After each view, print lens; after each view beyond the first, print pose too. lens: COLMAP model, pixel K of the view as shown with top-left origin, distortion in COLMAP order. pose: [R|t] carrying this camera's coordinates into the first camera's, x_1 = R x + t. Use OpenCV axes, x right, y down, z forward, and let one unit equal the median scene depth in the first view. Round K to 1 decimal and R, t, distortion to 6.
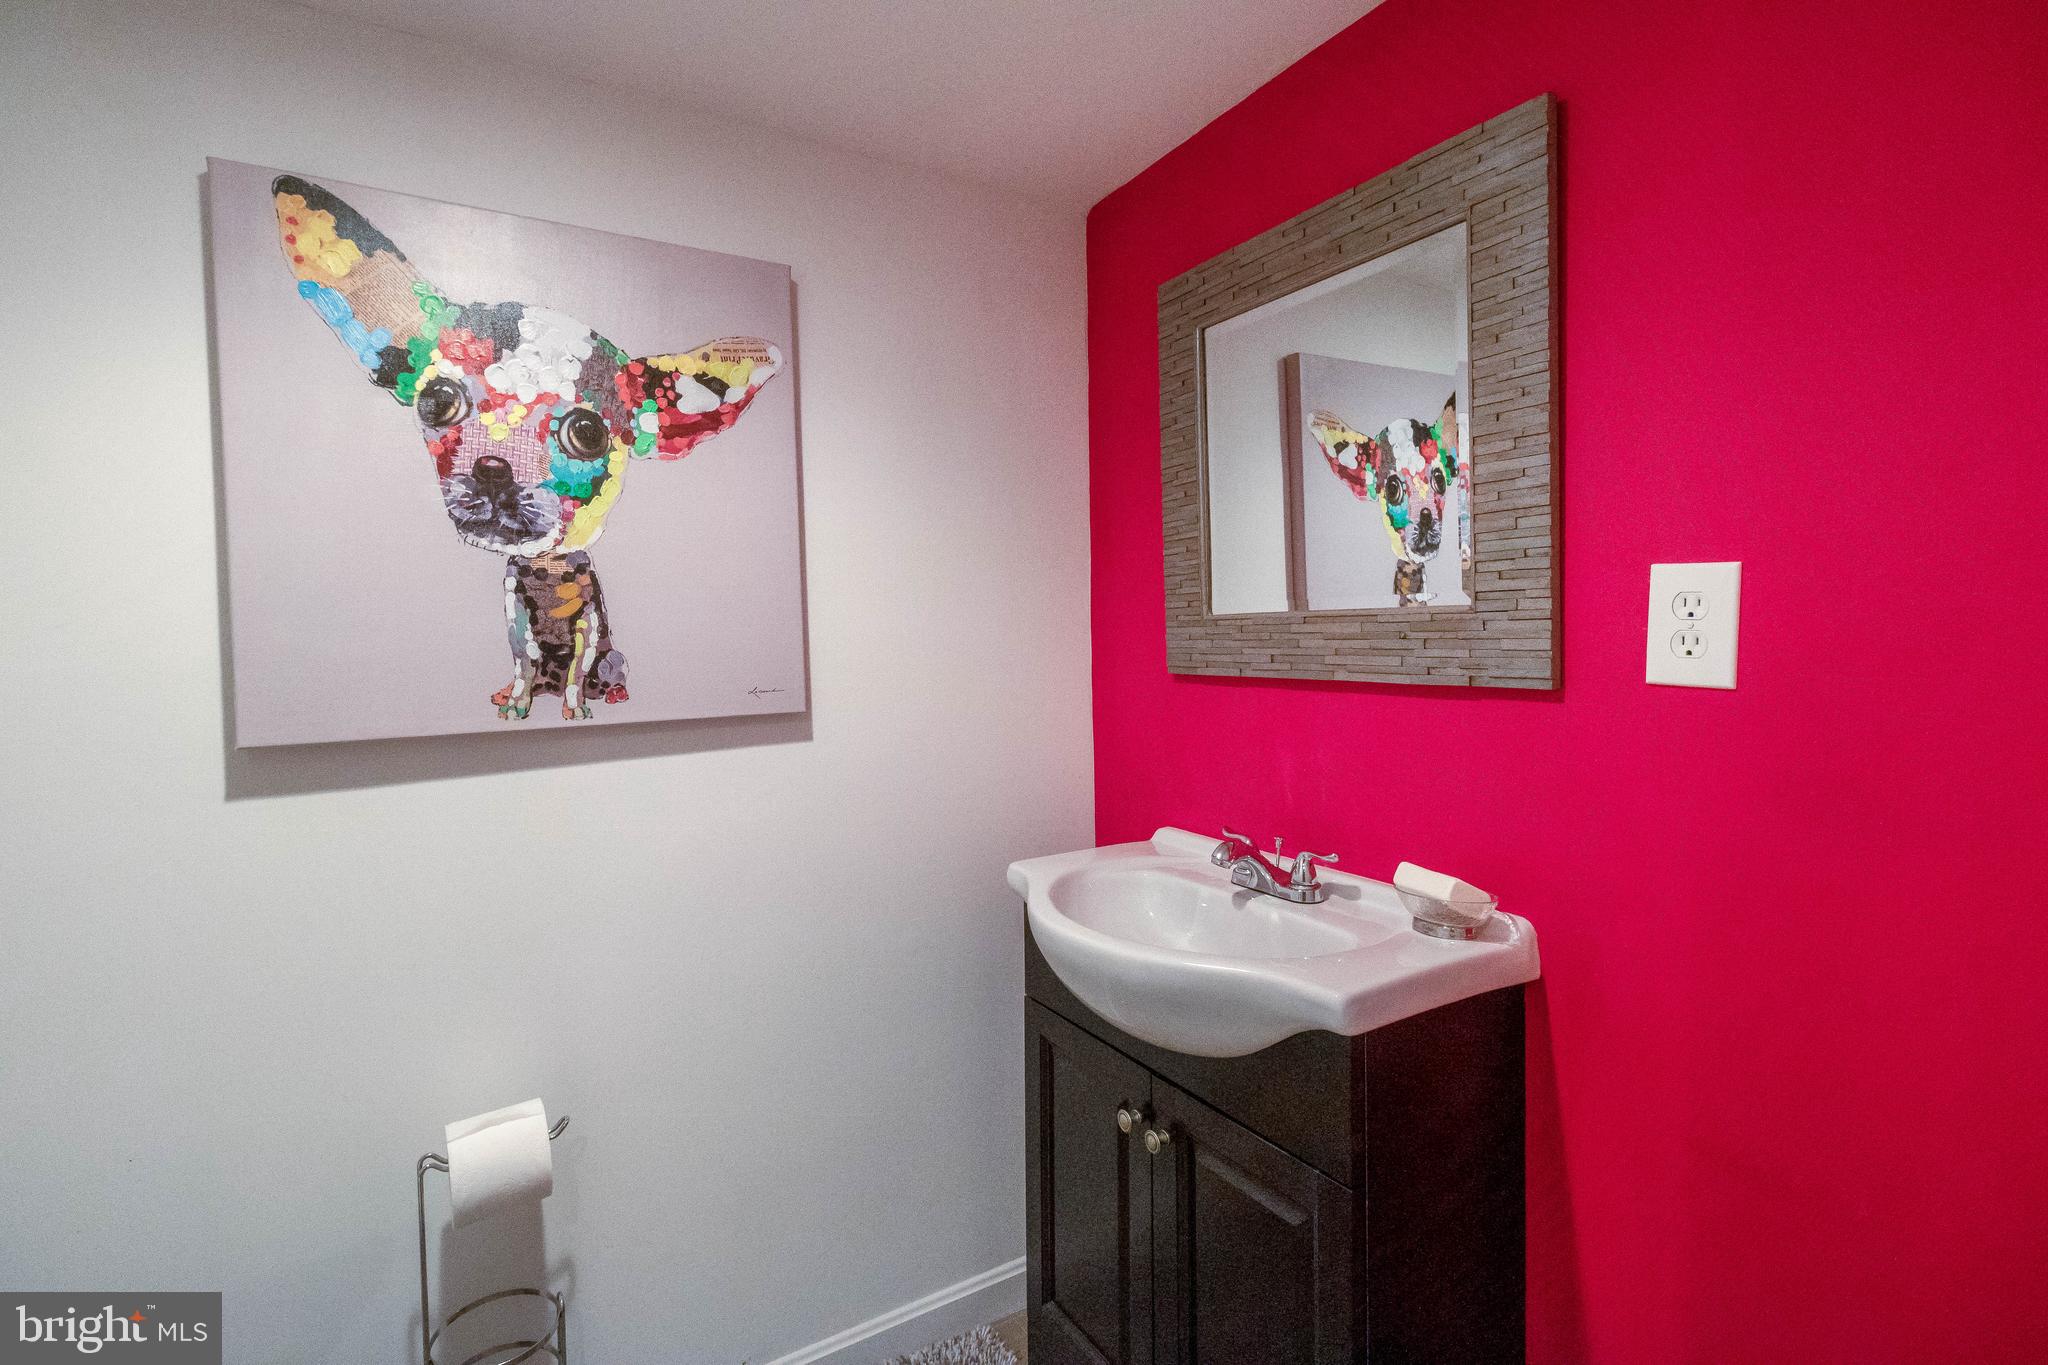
lens RADIAL K [[938.2, 0, 1008.5], [0, 938.2, 661.3], [0, 0, 1]] dist [0.002583, 0.001351]
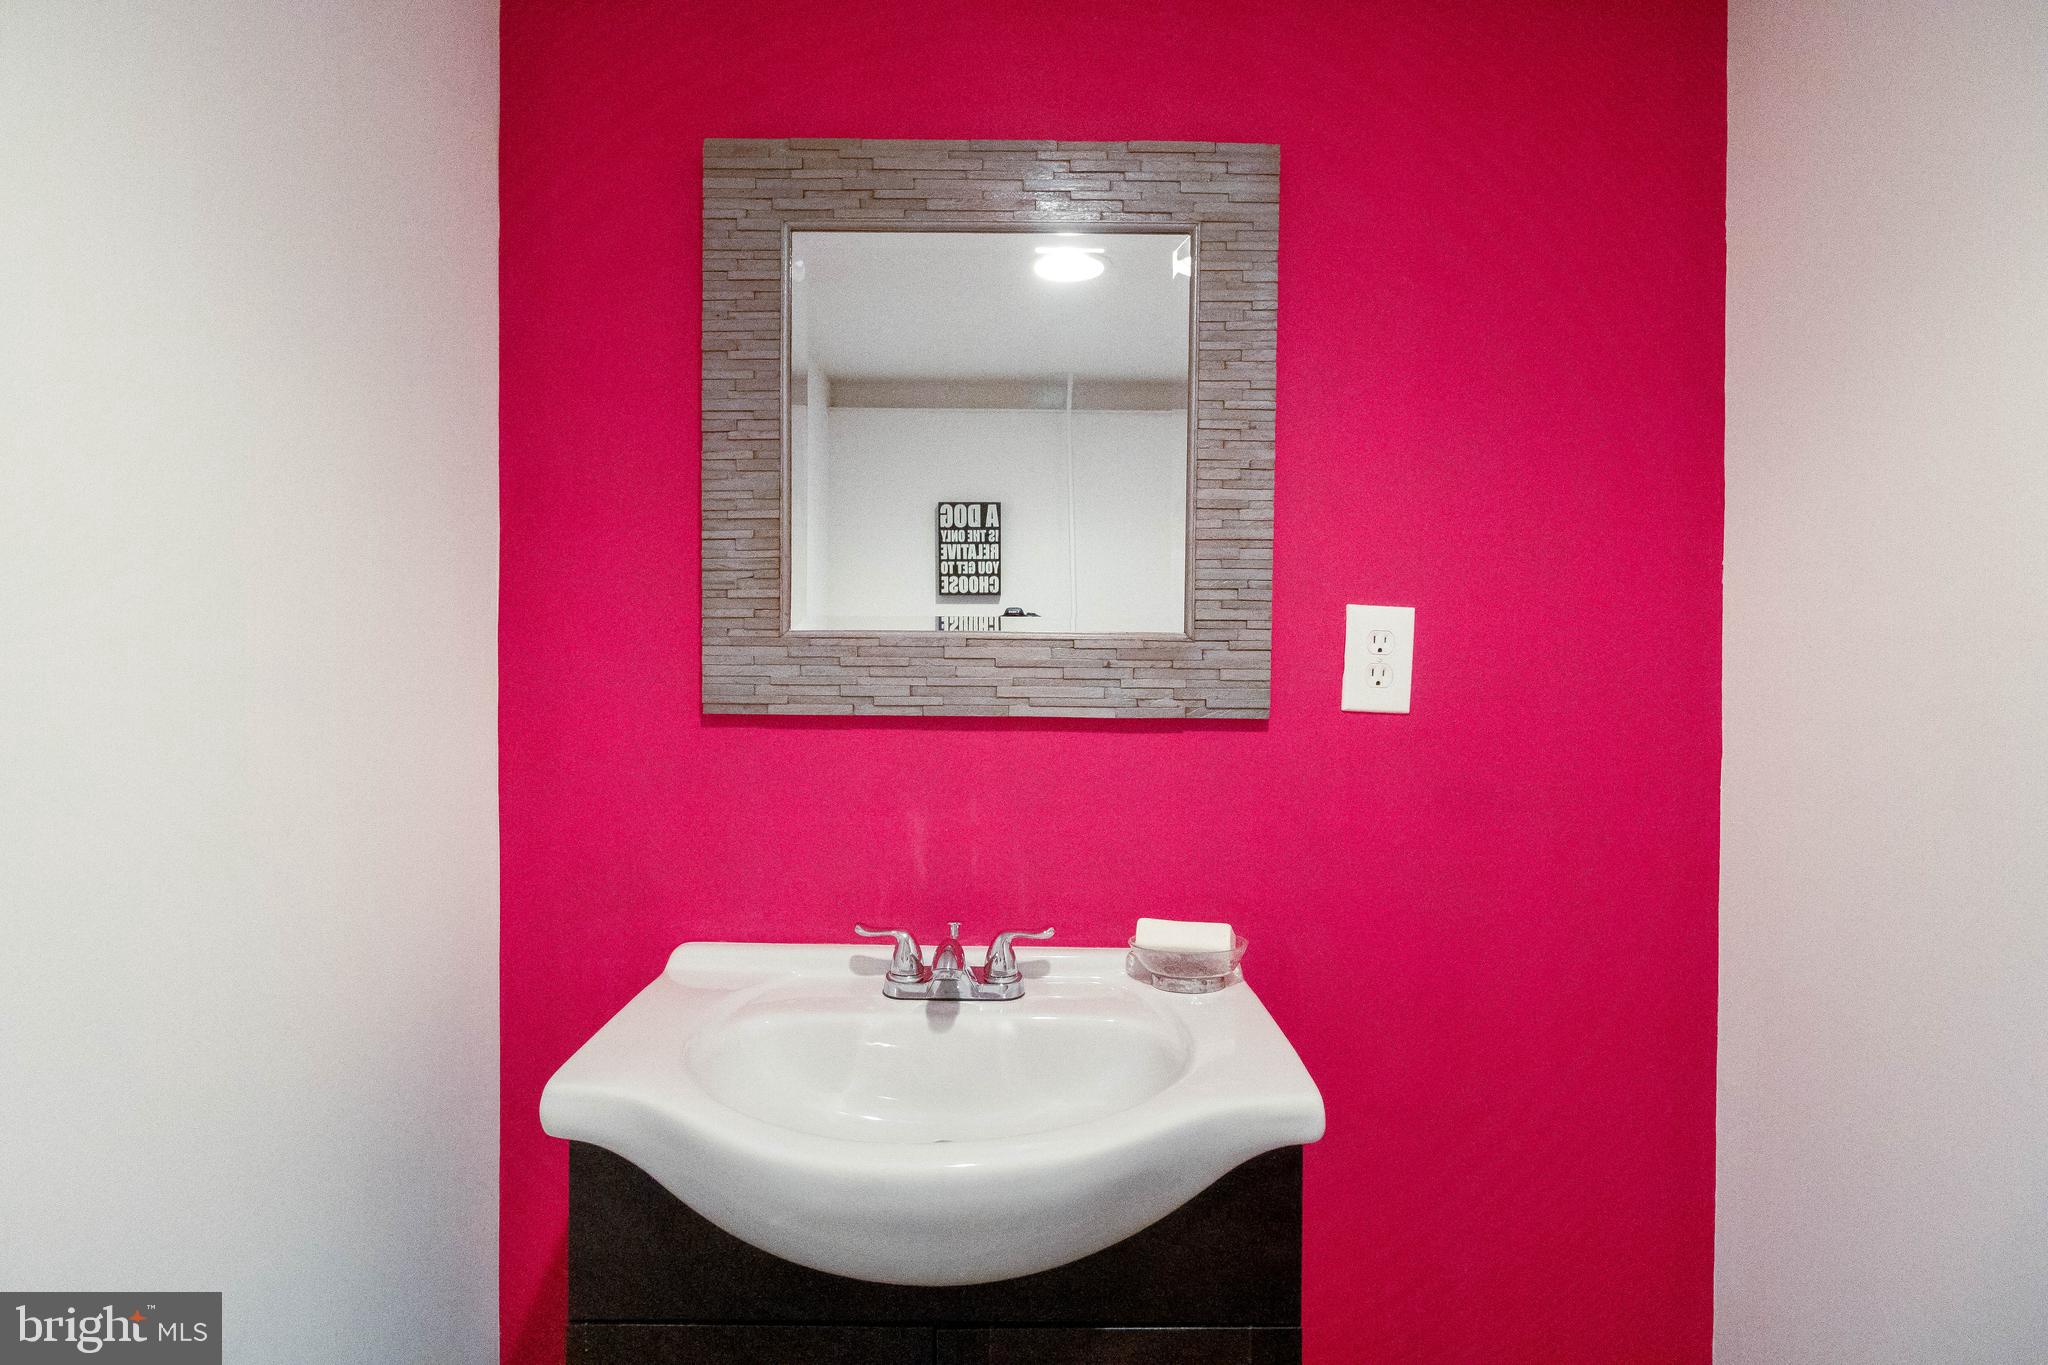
lens RADIAL K [[938.2, 0, 1008.5], [0, 938.2, 661.3], [0, 0, 1]] dist [0.002583, 0.001351]
pose [[0.514804, 0.015029, 0.857176, -0.407237], [0.008221, 0.999714, -0.022465, -0.010883], [-0.857269, 0.018612, 0.514533, 0.642553]]
